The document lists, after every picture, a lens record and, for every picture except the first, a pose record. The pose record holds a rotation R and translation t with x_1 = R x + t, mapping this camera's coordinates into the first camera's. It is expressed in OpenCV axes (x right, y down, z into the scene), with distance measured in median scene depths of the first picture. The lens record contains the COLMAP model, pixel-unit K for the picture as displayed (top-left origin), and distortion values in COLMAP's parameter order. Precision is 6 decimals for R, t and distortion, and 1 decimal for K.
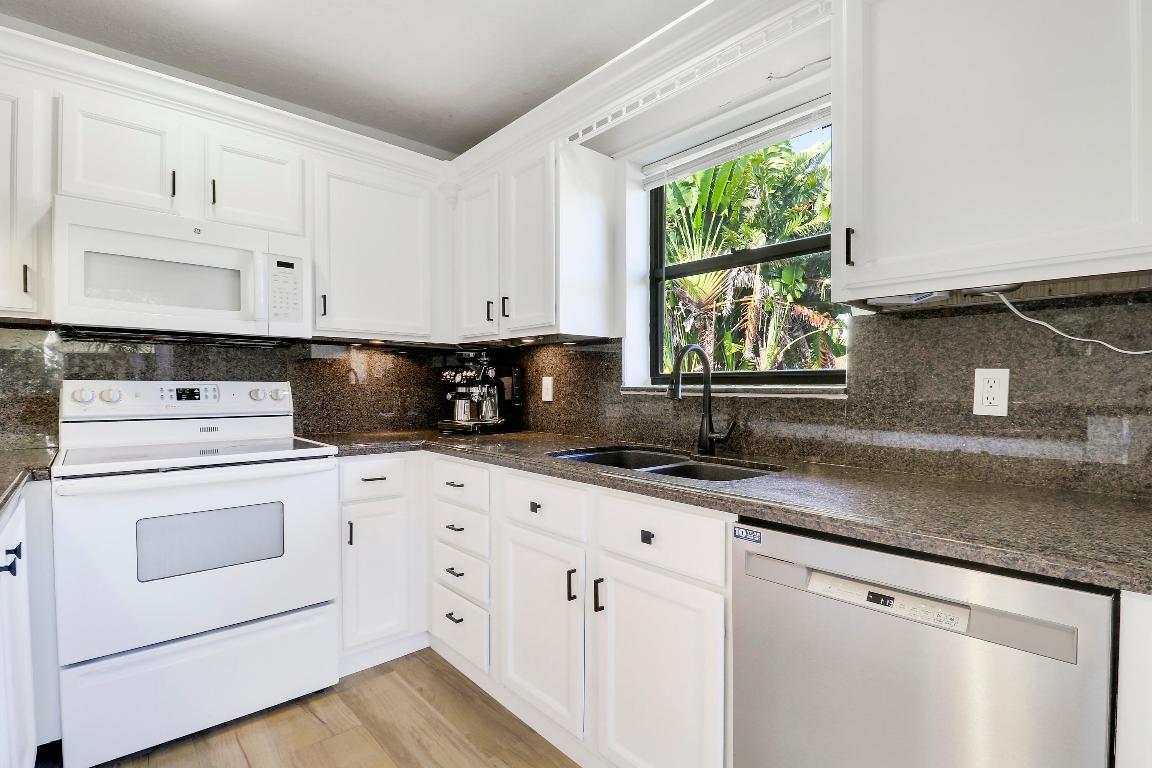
lens RADIAL K [[525.0, 0, 577.0], [0, 525.0, 397.8], [0, 0, 1]] dist [-0.001104, -0.012705]
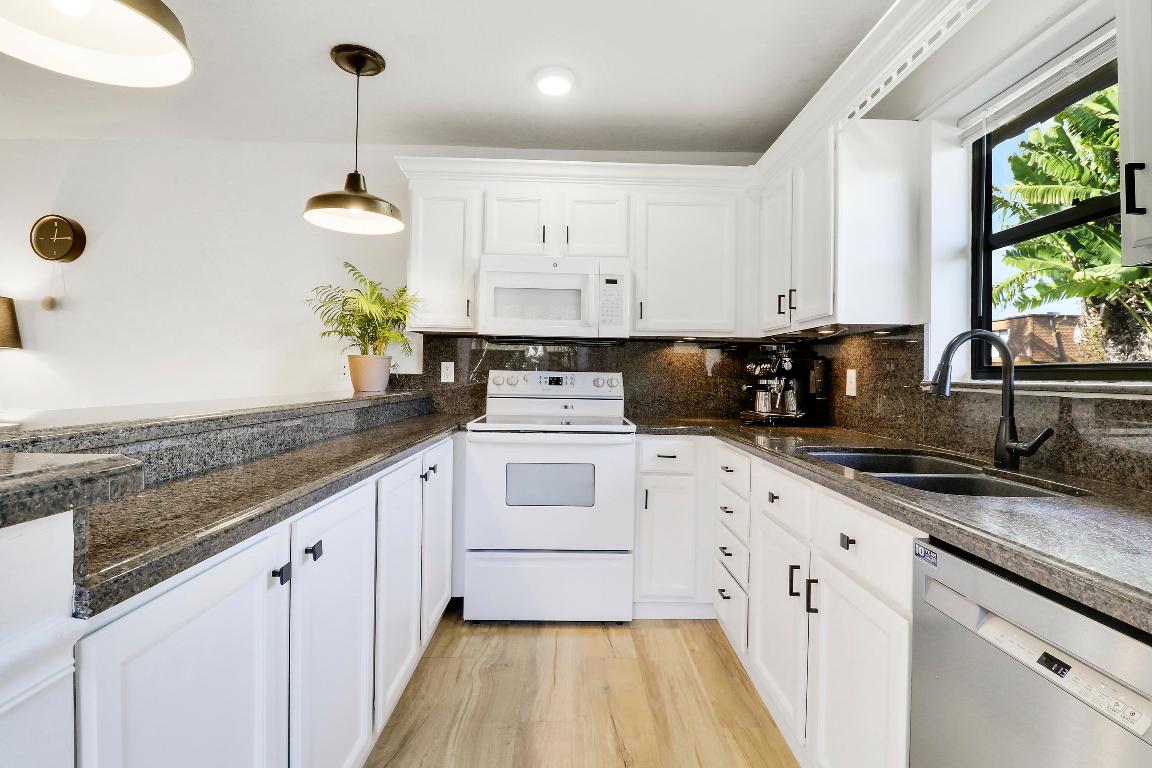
lens RADIAL K [[528.7, 0, 592.5], [0, 528.7, 377.4], [0, 0, 1]] dist [0.001052, -0.016981]
pose [[0.757118, 0.013103, -0.653146, 0.258855], [-0.030451, 0.999420, -0.015248, 0.002053], [0.652568, 0.031433, 0.757078, -0.004092]]
